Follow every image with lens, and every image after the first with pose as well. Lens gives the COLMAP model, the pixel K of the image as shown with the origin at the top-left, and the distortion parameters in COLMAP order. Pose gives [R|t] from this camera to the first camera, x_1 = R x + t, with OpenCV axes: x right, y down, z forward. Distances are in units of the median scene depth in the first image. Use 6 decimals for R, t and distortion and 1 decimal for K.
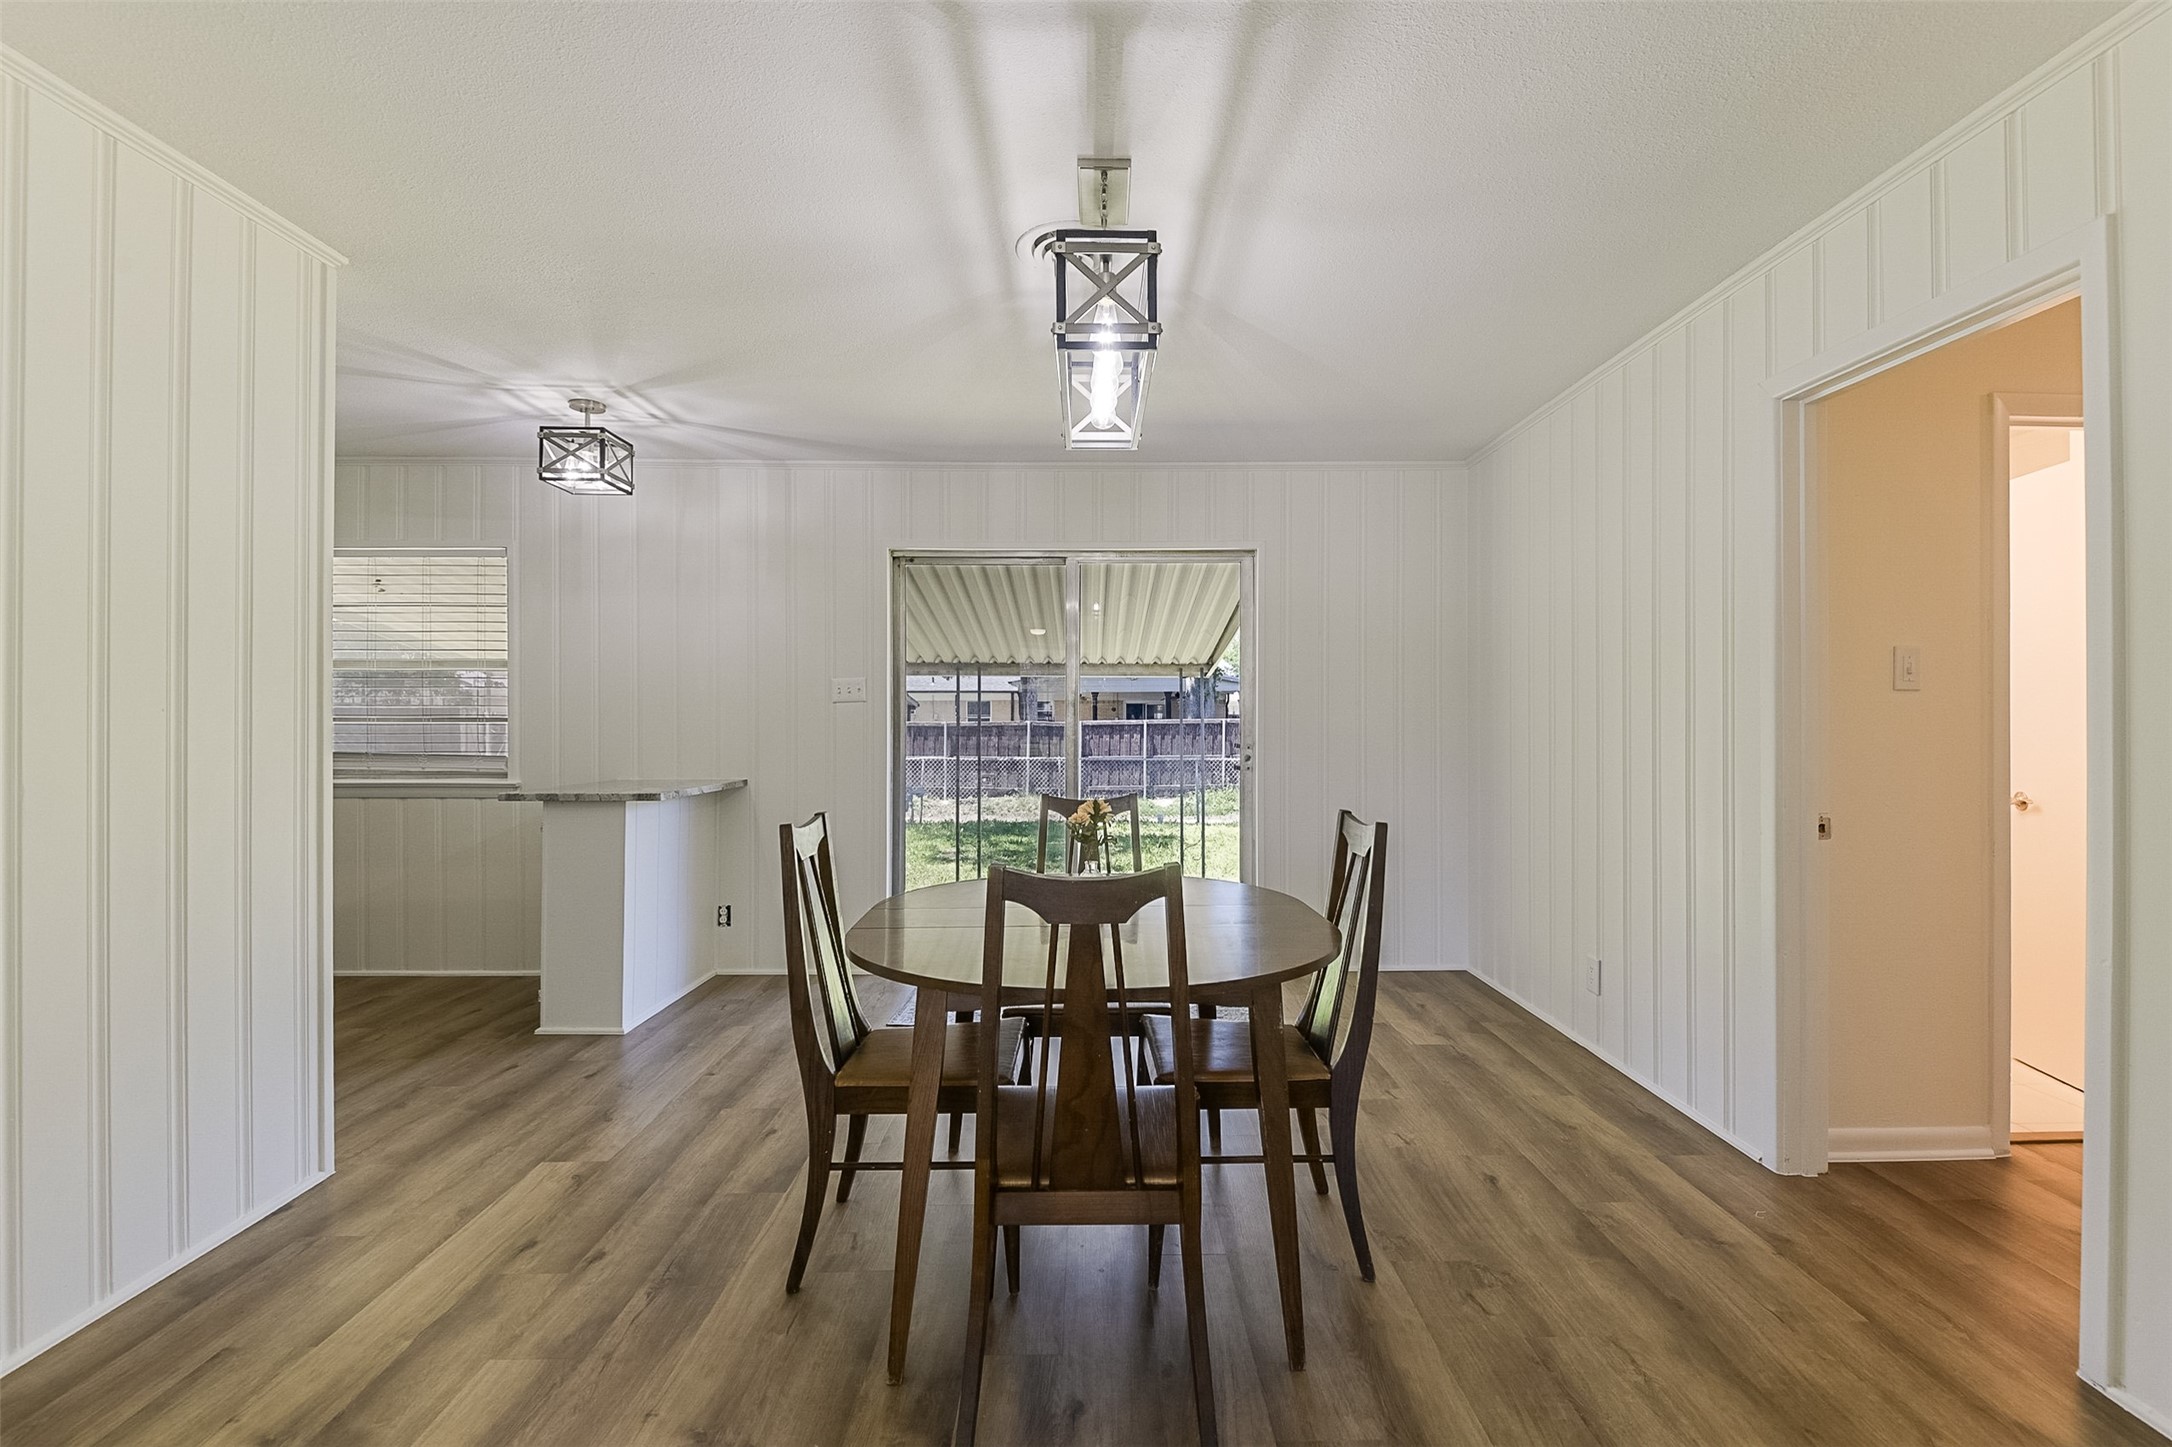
lens RADIAL K [[1007.0, 0, 1176.8], [0, 1007.0, 727.8], [0, 0, 1]] dist [0.003309, 0.000276]
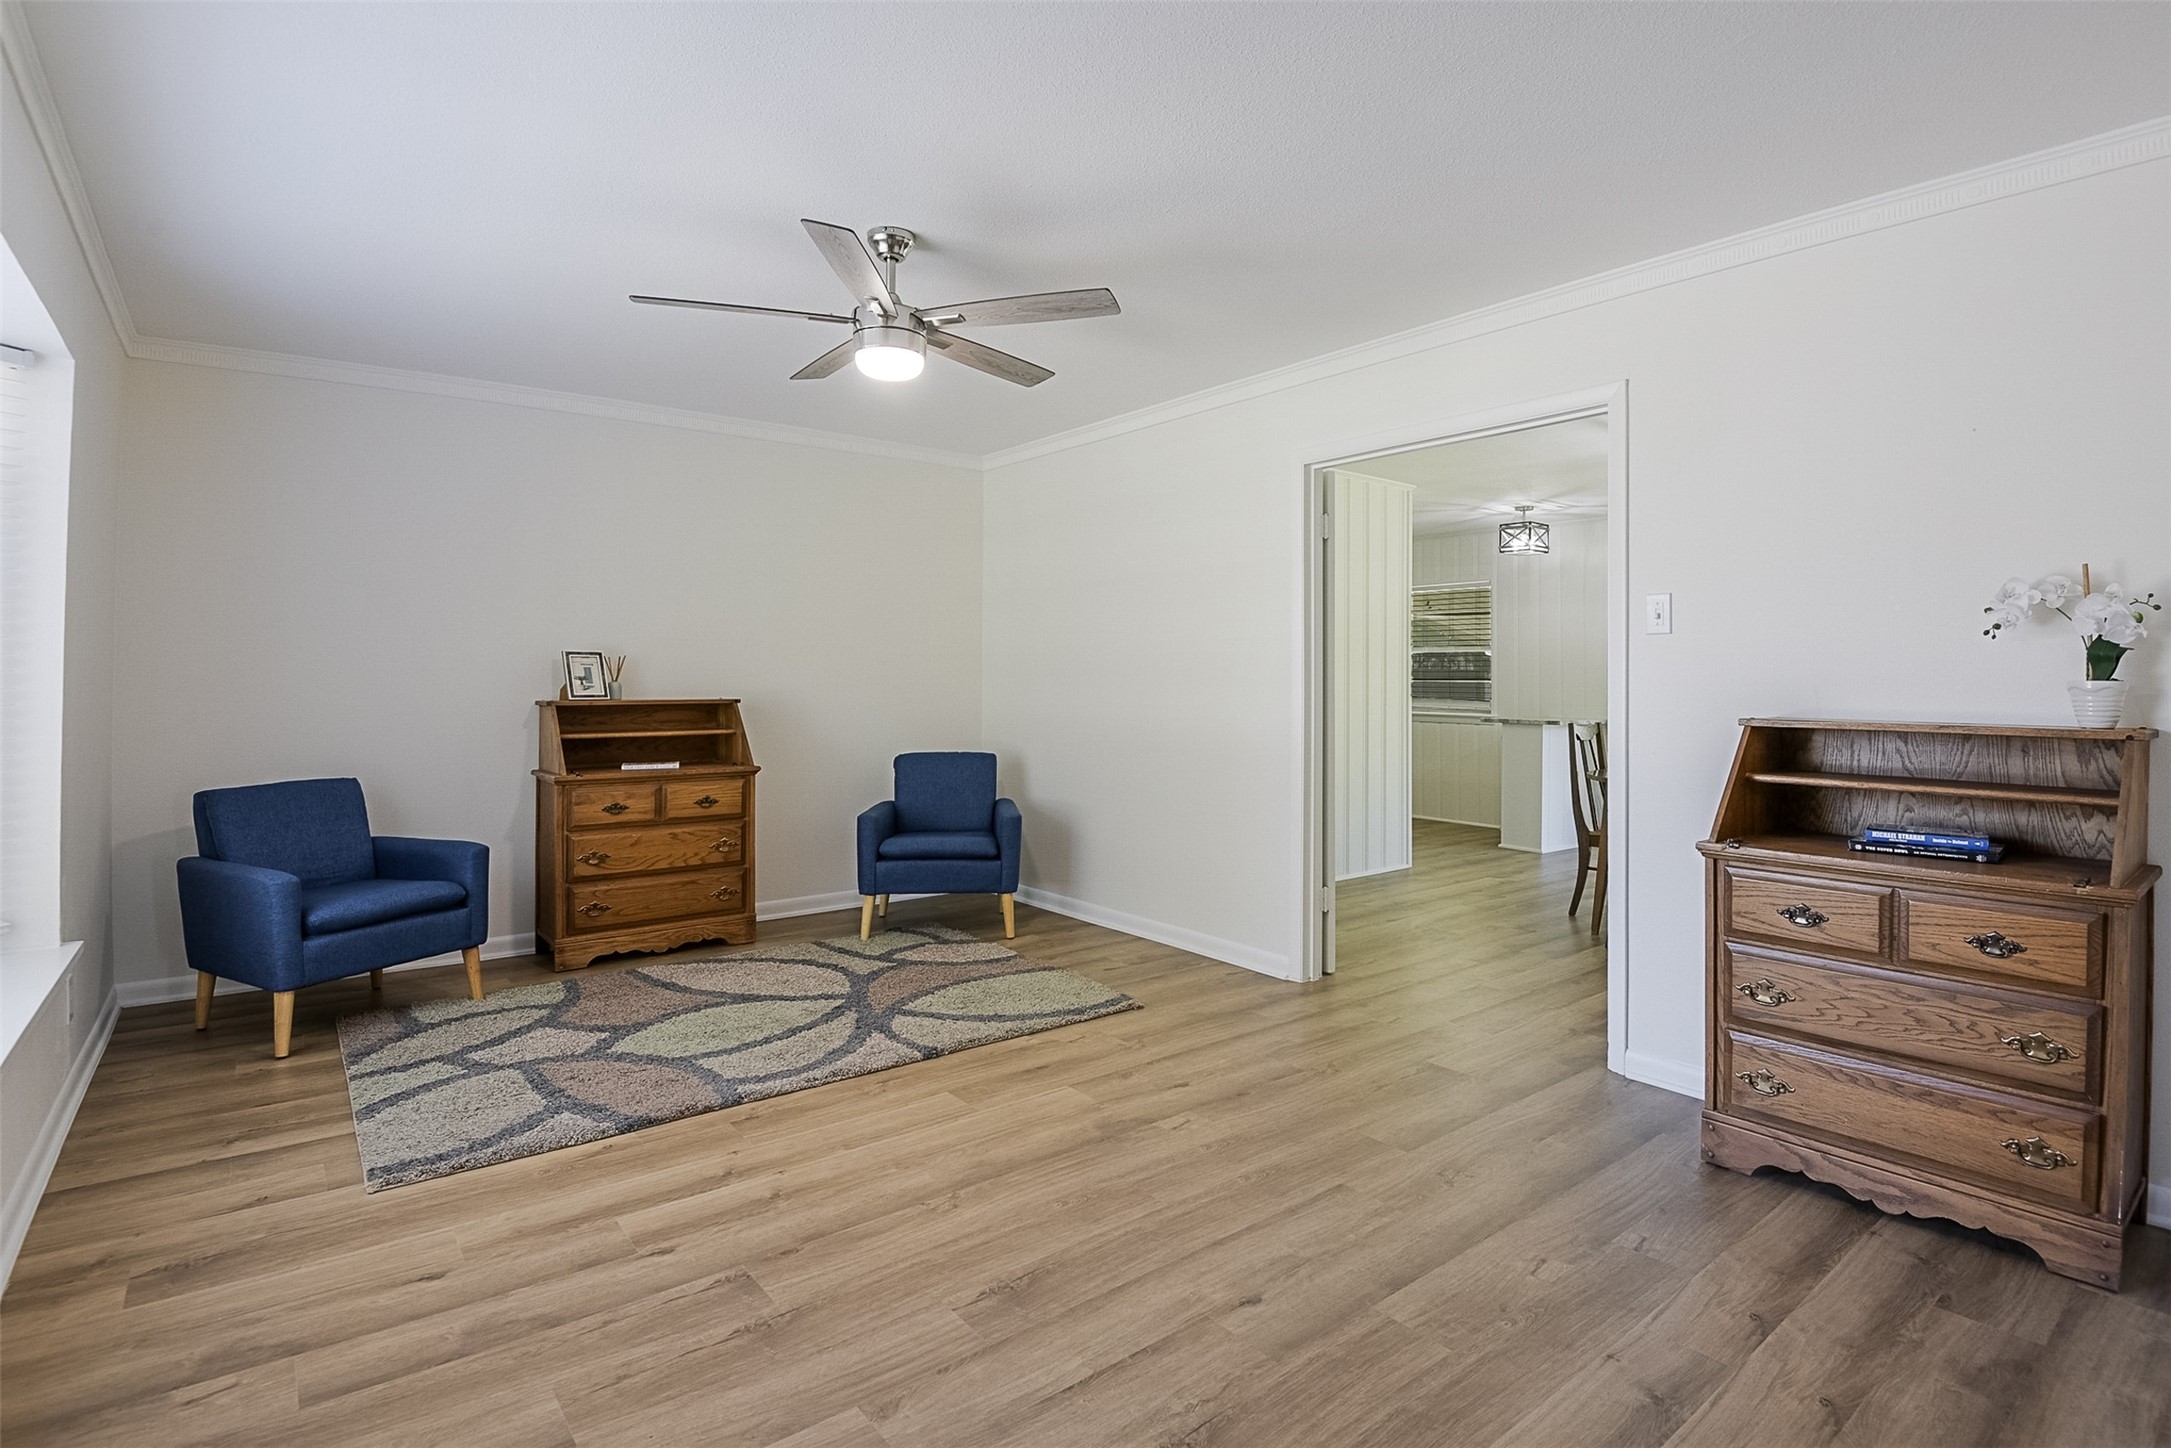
lens RADIAL K [[1041.1, 0, 1085.1], [0, 1041.1, 714.1], [0, 0, 1]] dist [0.003184, 0.000260]
pose [[0.543196, 0.008458, -0.839563, 0.580848], [0.002476, 0.999929, 0.011675, 0.031532], [0.839602, -0.008421, 0.543136, -0.708446]]
